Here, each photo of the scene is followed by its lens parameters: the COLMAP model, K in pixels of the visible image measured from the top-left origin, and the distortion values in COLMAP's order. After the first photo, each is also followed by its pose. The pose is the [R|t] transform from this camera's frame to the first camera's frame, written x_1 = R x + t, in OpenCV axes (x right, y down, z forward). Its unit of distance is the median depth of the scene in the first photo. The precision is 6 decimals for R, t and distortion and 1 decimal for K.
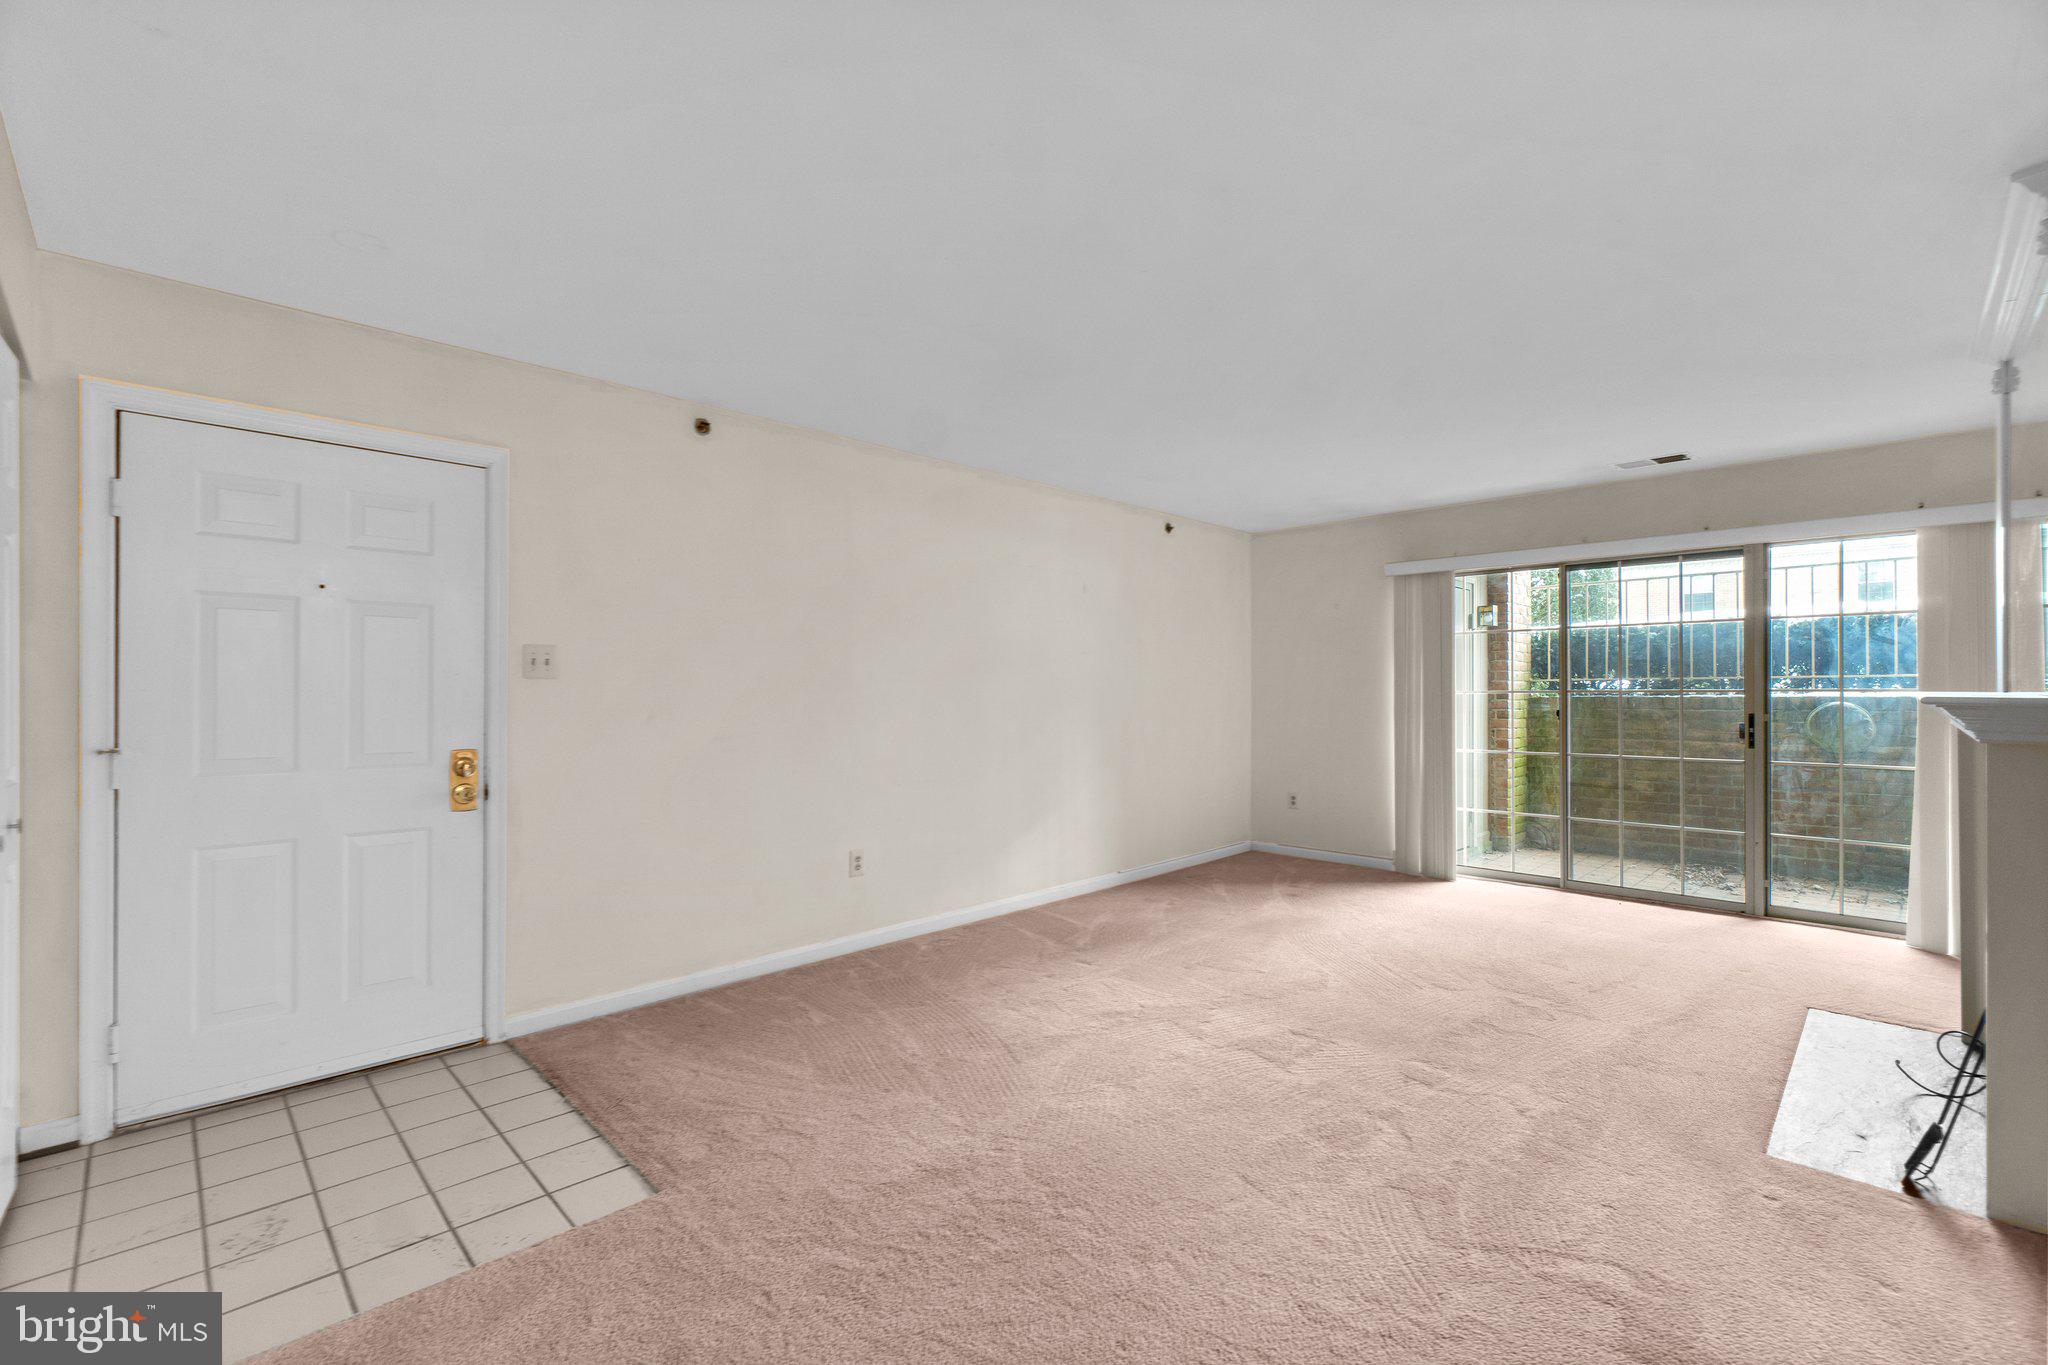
lens RADIAL K [[881.9, 0, 1013.5], [0, 881.9, 686.3], [0, 0, 1]] dist [0.001749, 0.000365]
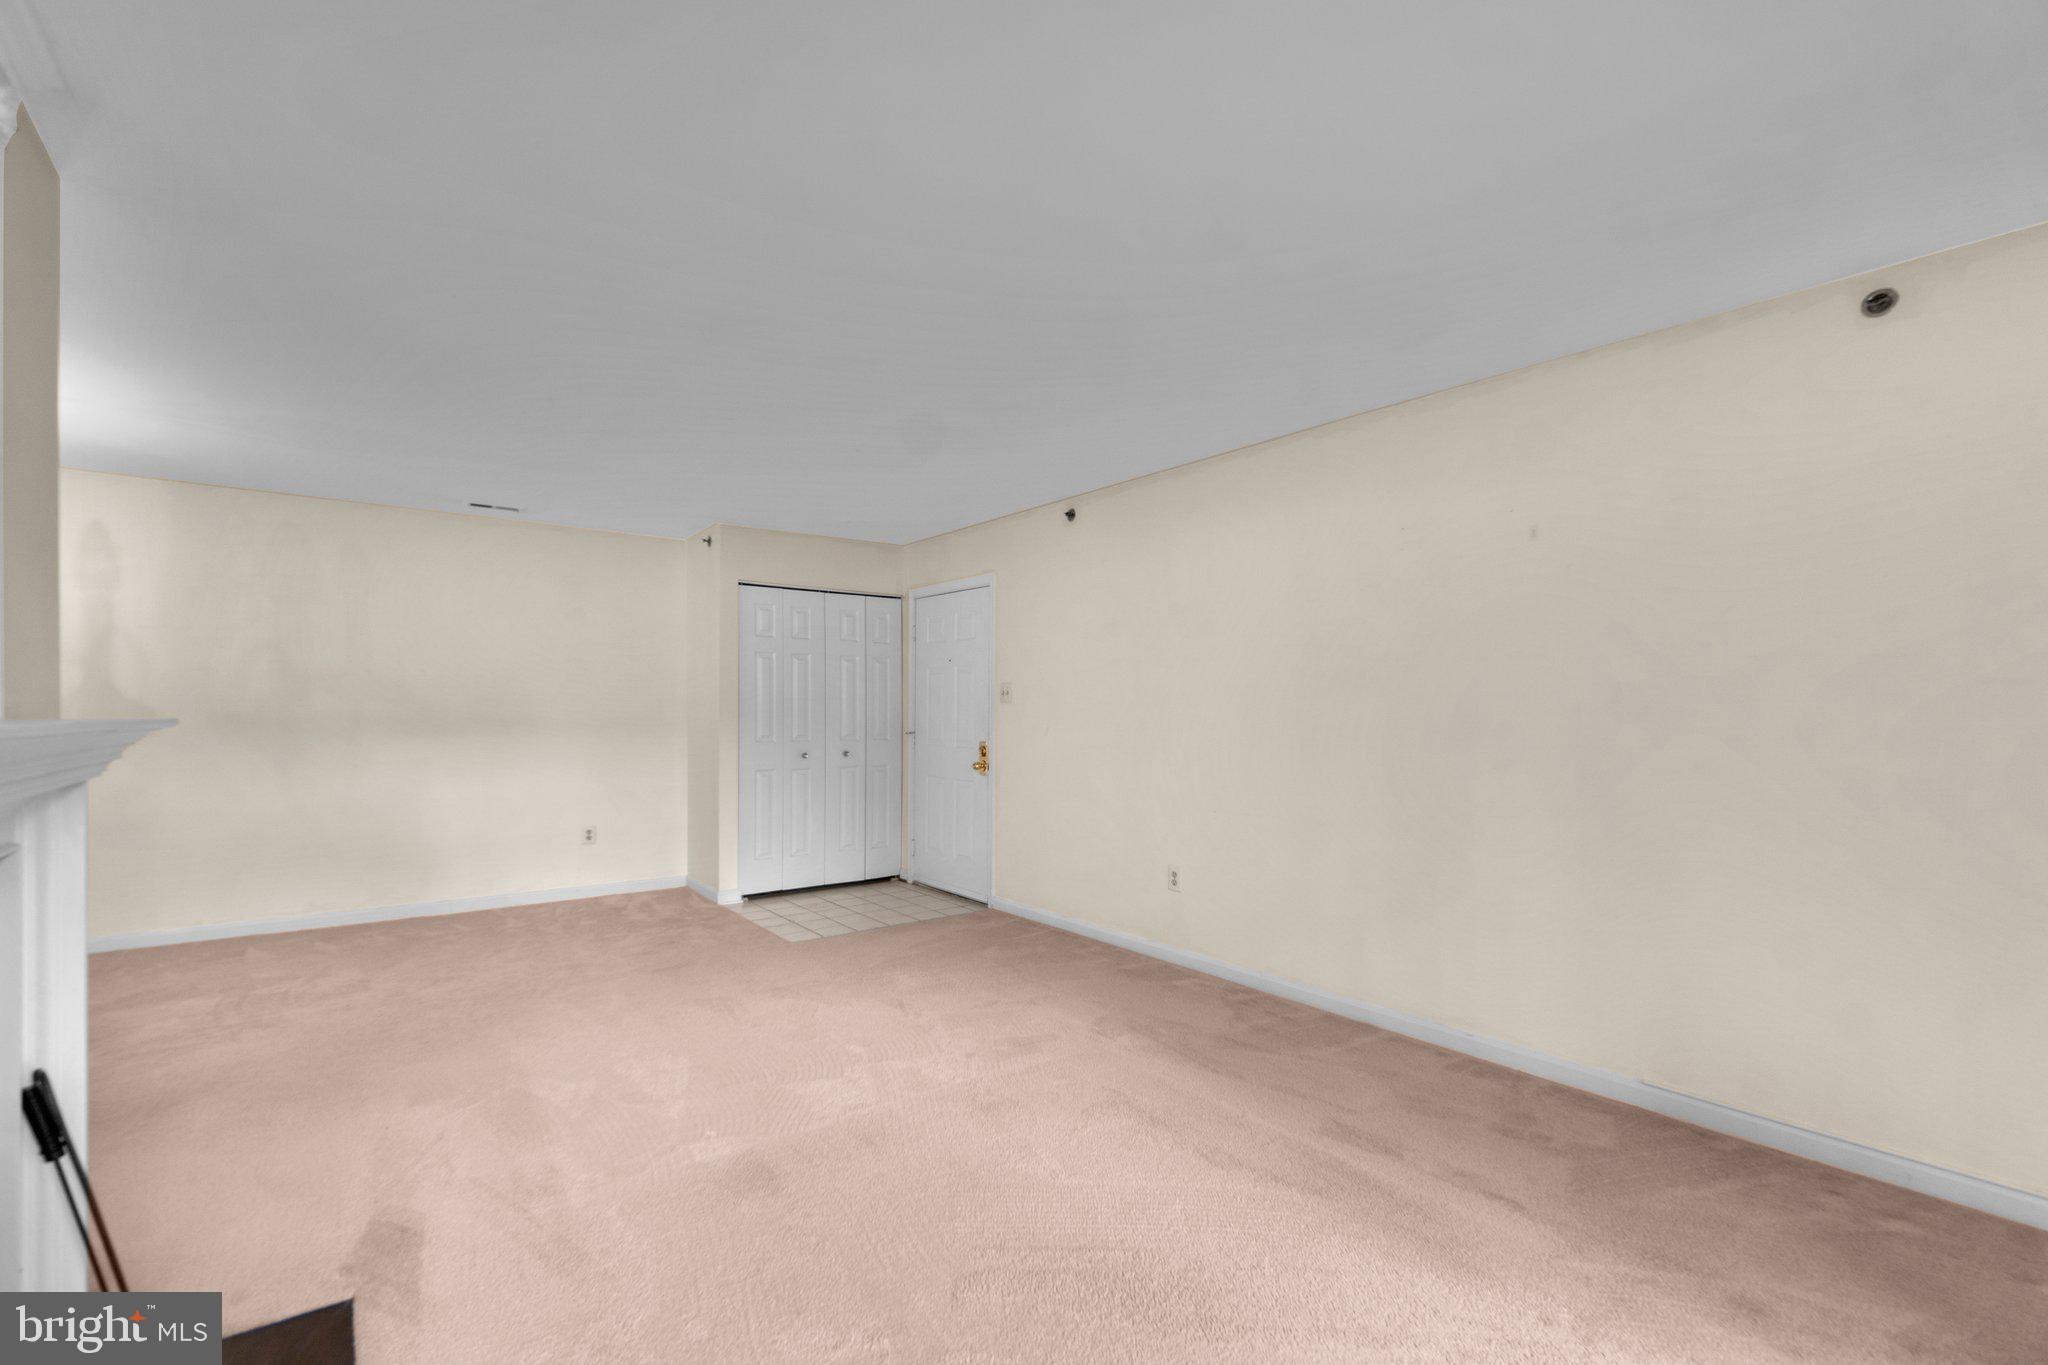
lens RADIAL K [[889.9, 0, 1044.7], [0, 889.9, 715.9], [0, 0, 1]] dist [-0.008288, -0.000181]
pose [[-0.108146, 0.008760, -0.994096, 0.825649], [-0.000099, 0.999961, 0.008822, 0.000566], [0.994135, 0.001052, -0.108141, 0.907546]]
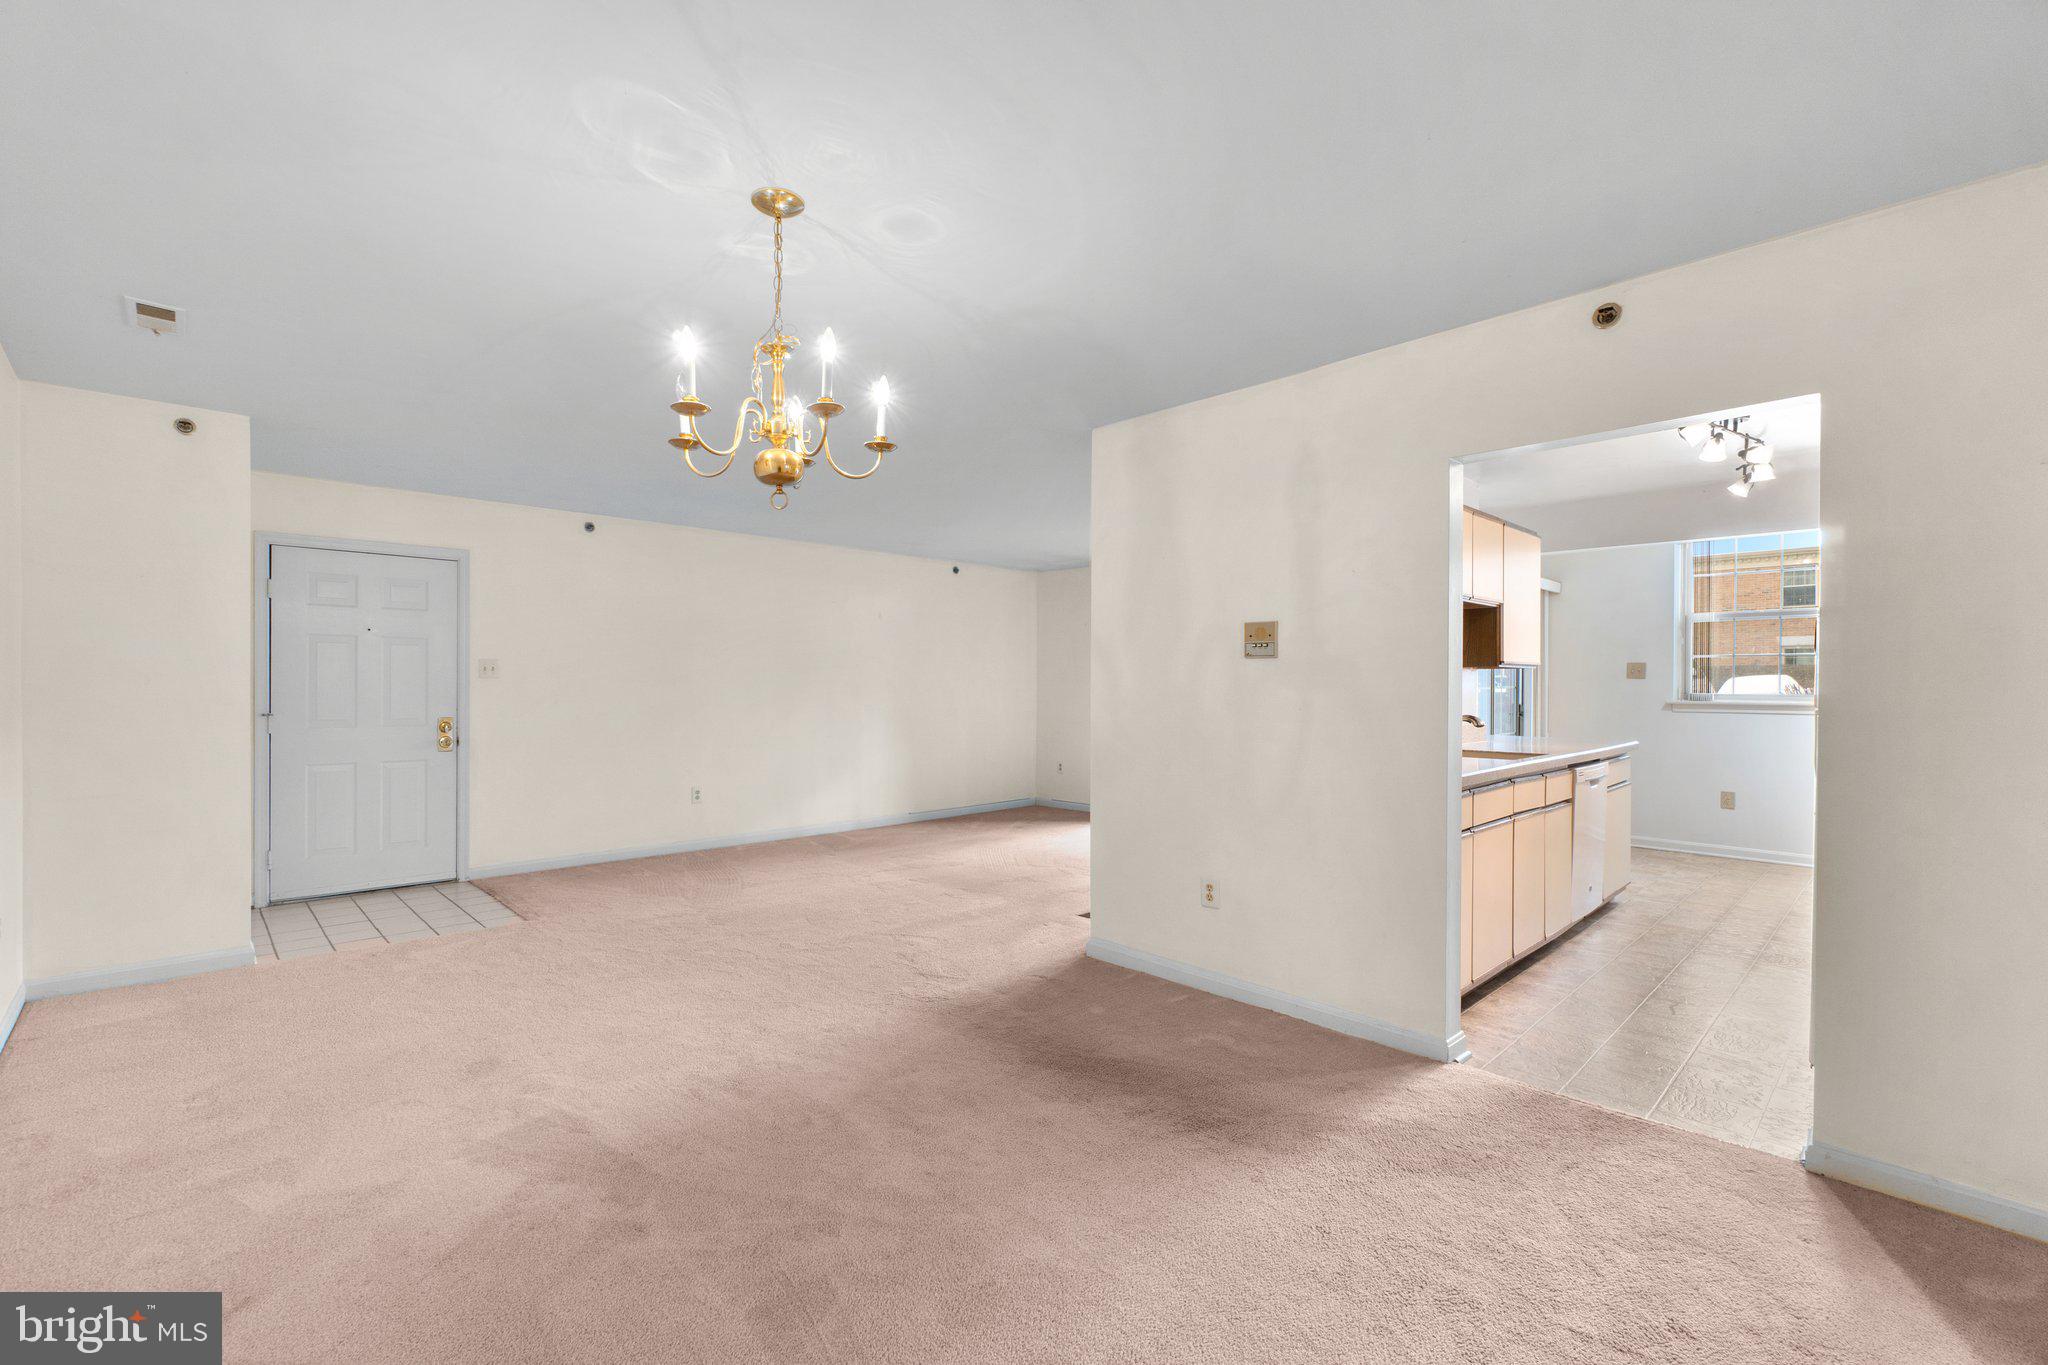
lens RADIAL K [[890.1, 0, 1013.6], [0, 890.1, 687.1], [0, 0, 1]] dist [-0.002295, -0.000019]
pose [[0.999769, 0.001371, -0.021459, 0.389091], [-0.001282, 0.999990, 0.004179, 0.000176], [0.021465, -0.004150, 0.999761, -0.532775]]
